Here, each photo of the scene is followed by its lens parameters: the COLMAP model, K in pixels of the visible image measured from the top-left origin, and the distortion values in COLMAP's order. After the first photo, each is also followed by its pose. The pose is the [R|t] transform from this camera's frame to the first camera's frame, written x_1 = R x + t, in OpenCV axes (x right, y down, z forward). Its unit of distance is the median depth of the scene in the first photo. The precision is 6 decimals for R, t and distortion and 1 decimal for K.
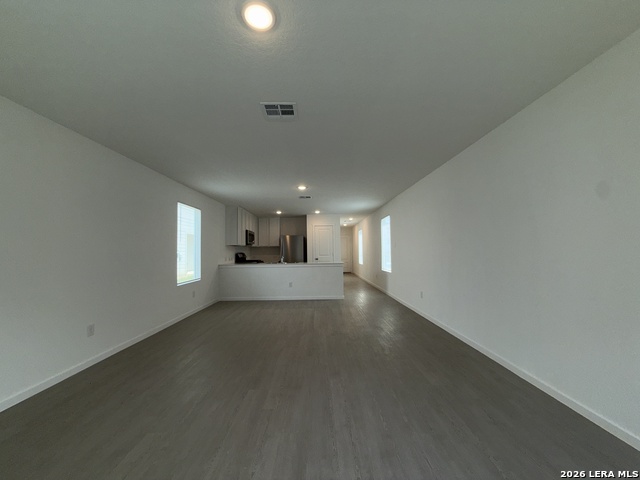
lens RADIAL K [[255.2, 0, 321.9], [0, 255.2, 240.4], [0, 0, 1]] dist [0.009393, -0.000718]
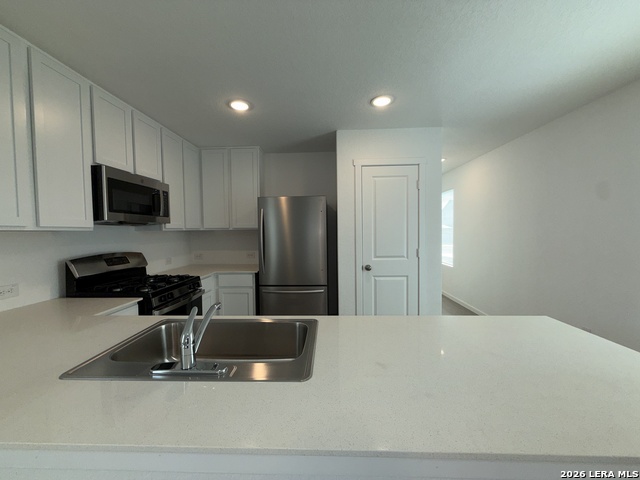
lens RADIAL K [[255.2, 0, 319.2], [0, 255.2, 241.1], [0, 0, 1]] dist [0.009393, -0.000718]
pose [[0.996424, 0.004786, -0.084354, -0.055275], [0.002347, 0.996441, 0.084256, 0.011066], [0.084457, -0.084153, 0.992867, 0.666014]]
